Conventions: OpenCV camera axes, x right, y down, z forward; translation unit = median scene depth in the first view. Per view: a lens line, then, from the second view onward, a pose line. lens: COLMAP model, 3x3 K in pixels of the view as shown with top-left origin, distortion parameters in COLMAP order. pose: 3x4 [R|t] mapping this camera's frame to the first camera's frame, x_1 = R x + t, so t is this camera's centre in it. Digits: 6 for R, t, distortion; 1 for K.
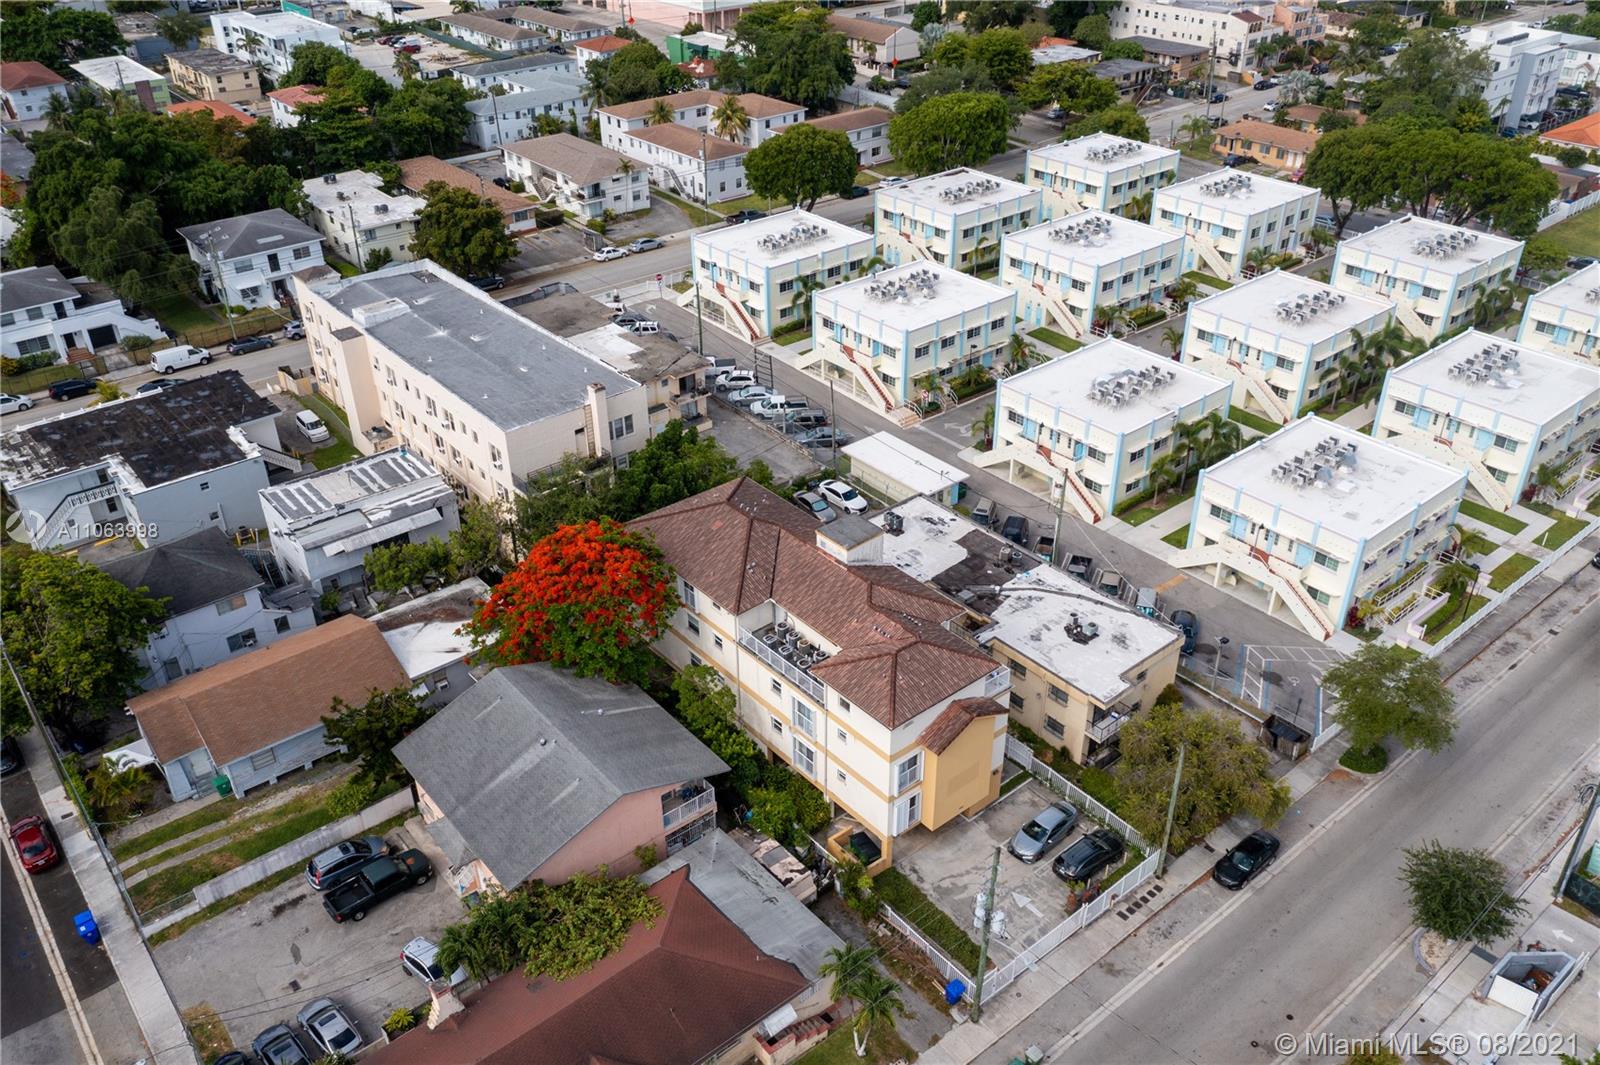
lens RADIAL K [[1257.8, 0, 794.5], [0, 1257.8, 536.1], [0, 0, 1]] dist [-0.013505, -0.000197]
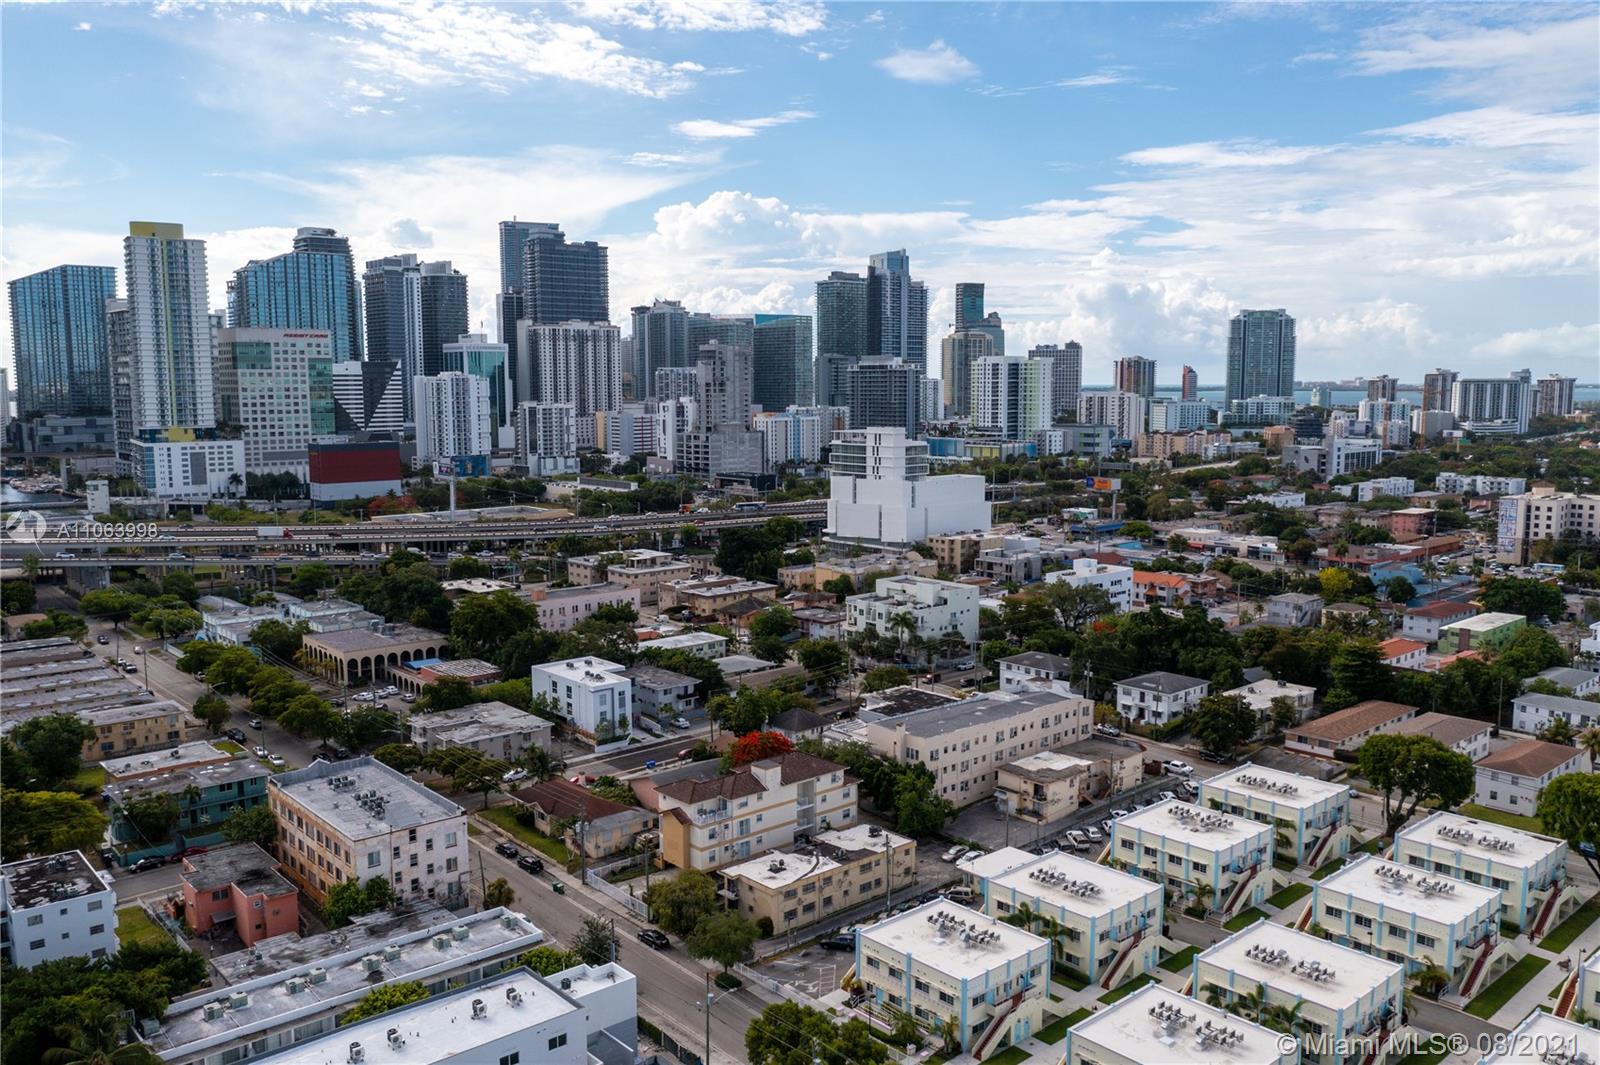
lens RADIAL K [[1250.8, 0, 798.0], [0, 1250.8, 535.0], [0, 0, 1]] dist [-0.011582, -0.004822]
pose [[0.033396, 0.131894, -0.990701, 1.063590], [-0.523129, 0.846929, 0.095119, -0.286313], [0.851599, 0.515088, 0.097282, 0.304311]]
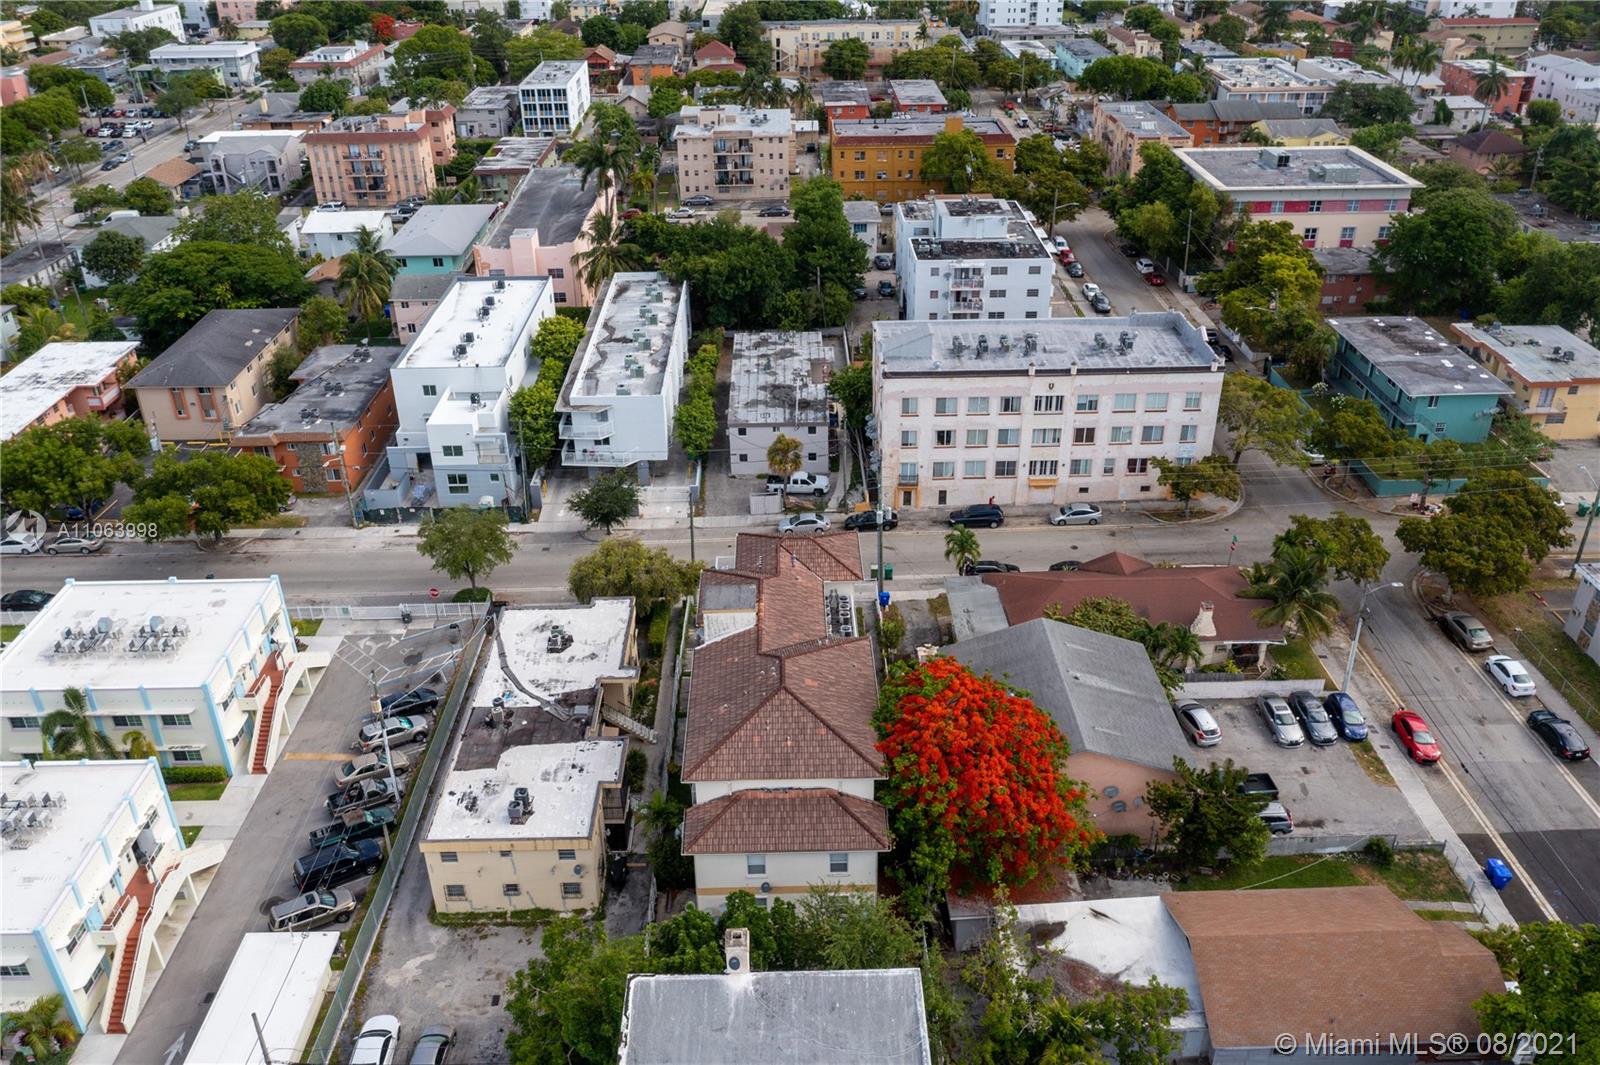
lens RADIAL K [[1266.5, 0, 800.4], [0, 1266.5, 534.4], [0, 0, 1]] dist [-0.012554, 0.007066]
pose [[-0.785076, -0.279511, 0.552746, -0.261496], [0.345220, 0.543481, 0.765148, -0.377970], [-0.514274, 0.791519, -0.330181, 0.614829]]
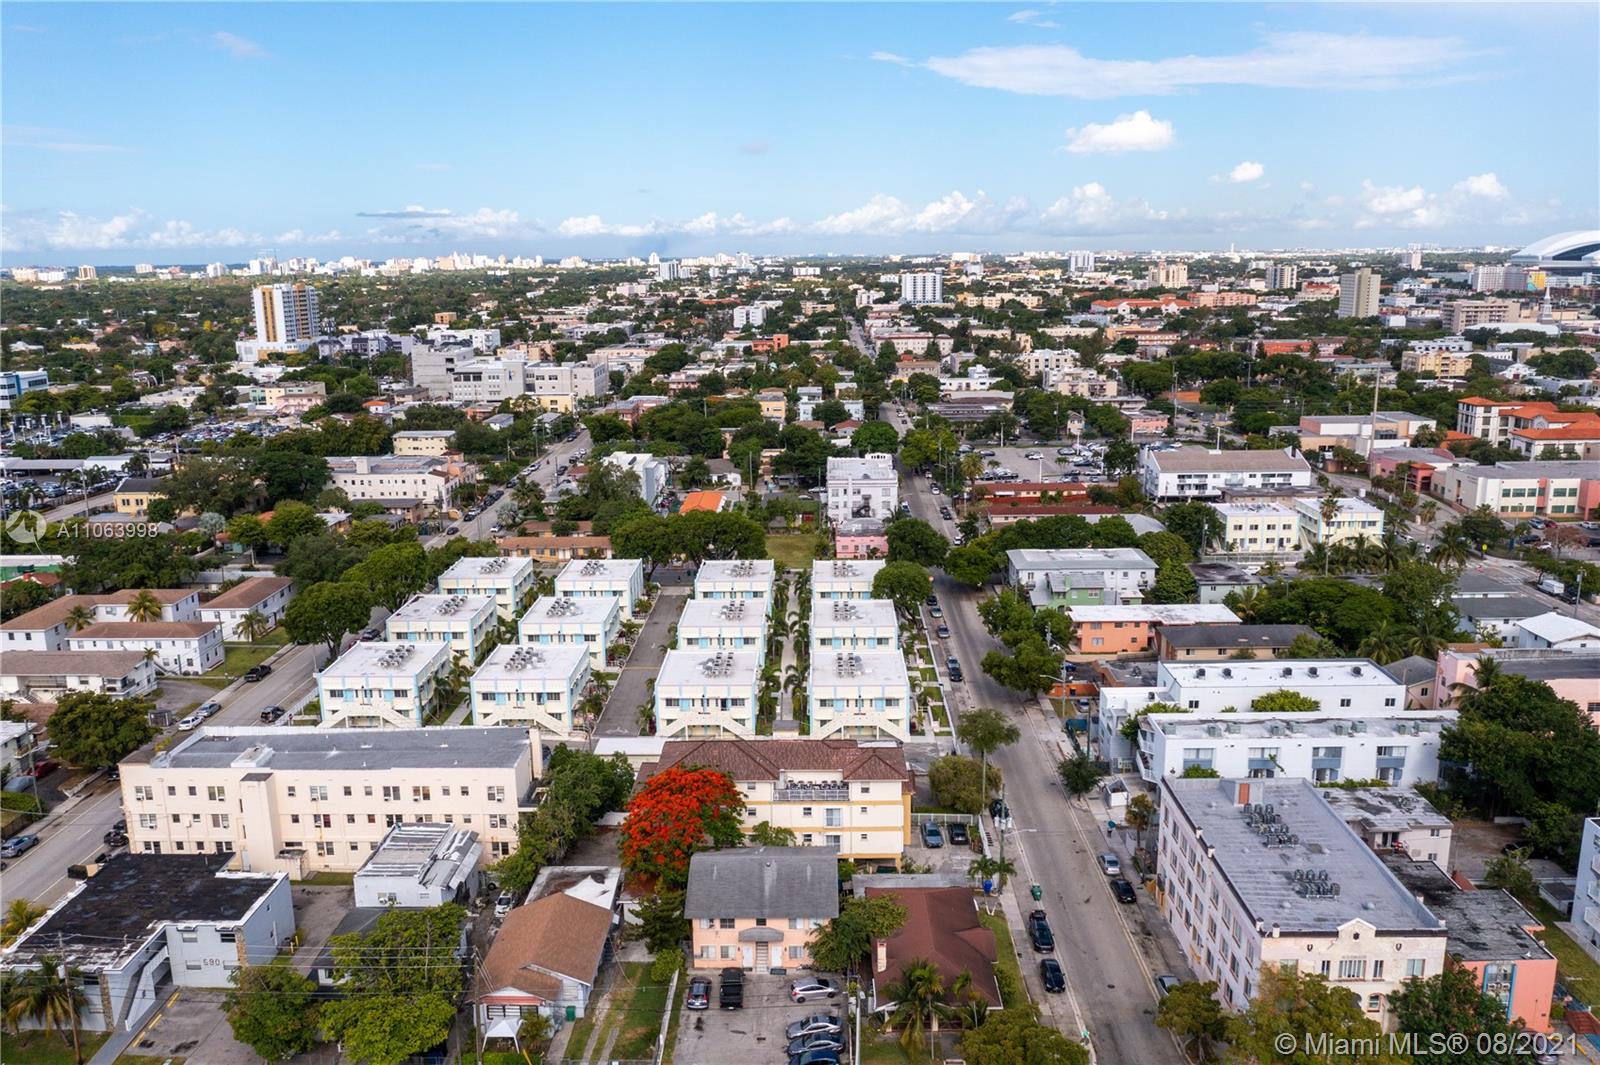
lens RADIAL K [[1261.3, 0, 799.7], [0, 1261.3, 535.2], [0, 0, 1]] dist [-0.015222, 0.003169]
pose [[0.647558, -0.159839, 0.745064, -0.604533], [0.405126, 0.900336, -0.158957, 0.022522], [-0.645400, 0.404779, 0.647775, -0.141637]]
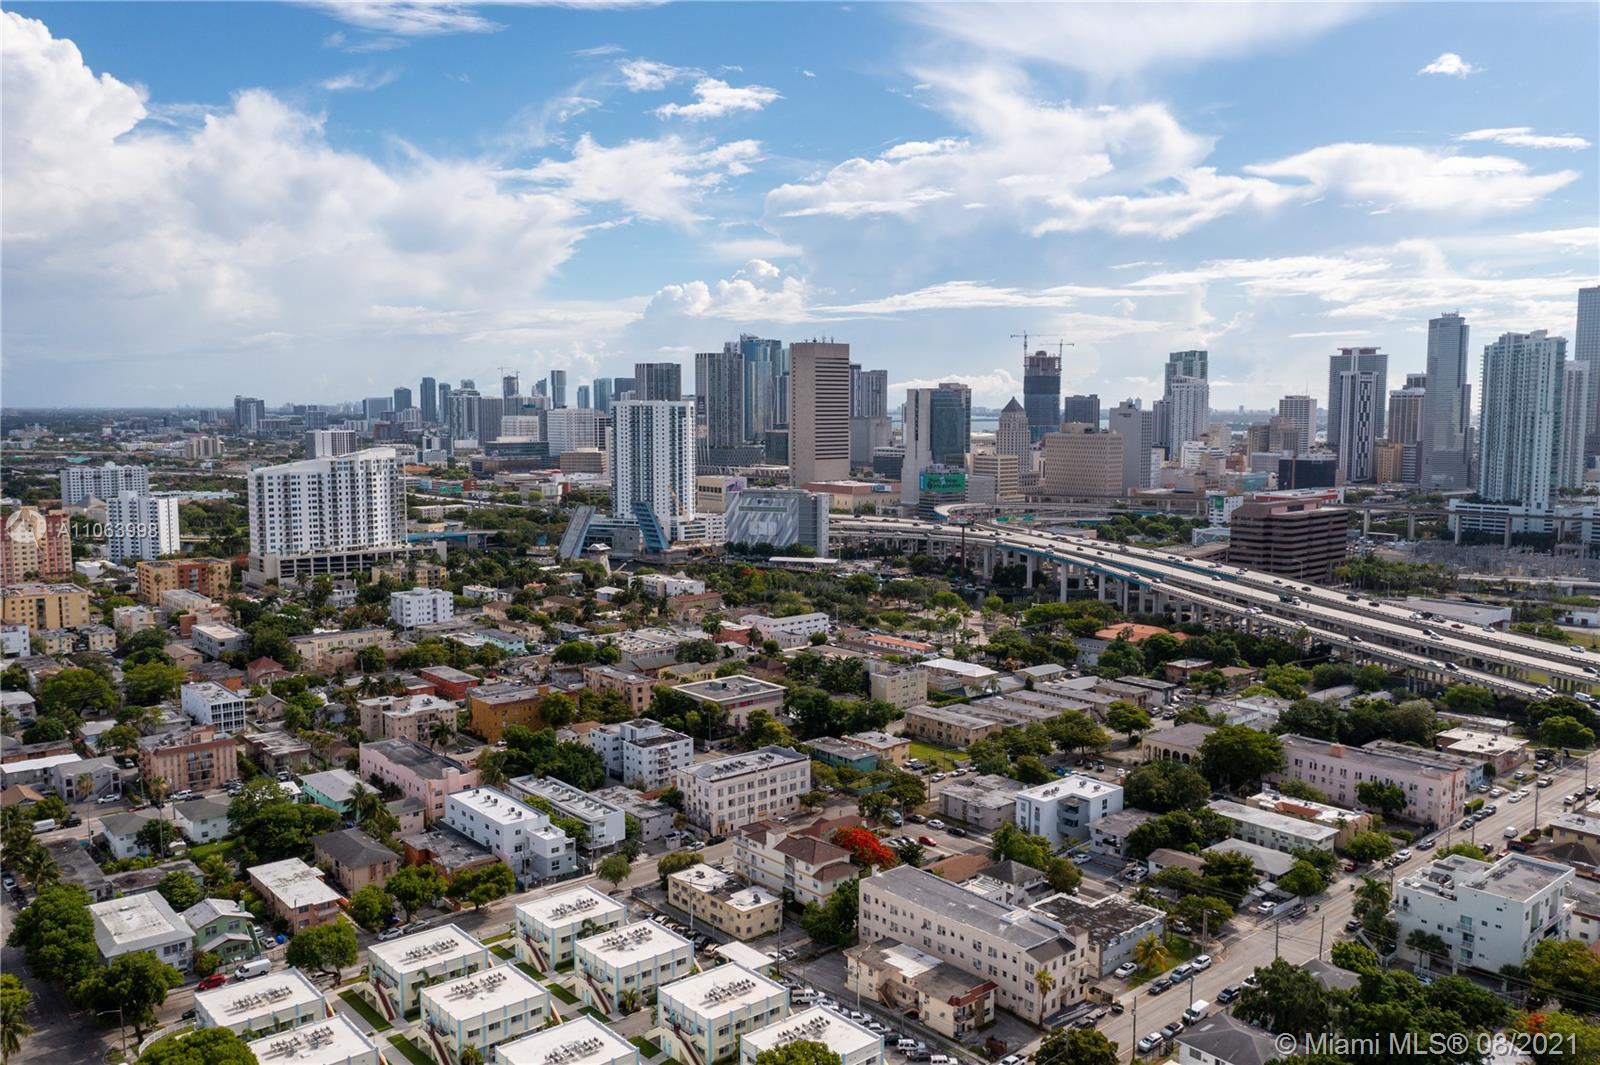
lens RADIAL K [[1256.4, 0, 803.1], [0, 1256.4, 533.4], [0, 0, 1]] dist [-0.013866, -0.009078]
pose [[-0.999595, 0.014708, -0.024367, 0.021476], [-0.003138, 0.793963, 0.607958, -1.273196], [0.028288, 0.607788, -0.793595, 1.525689]]
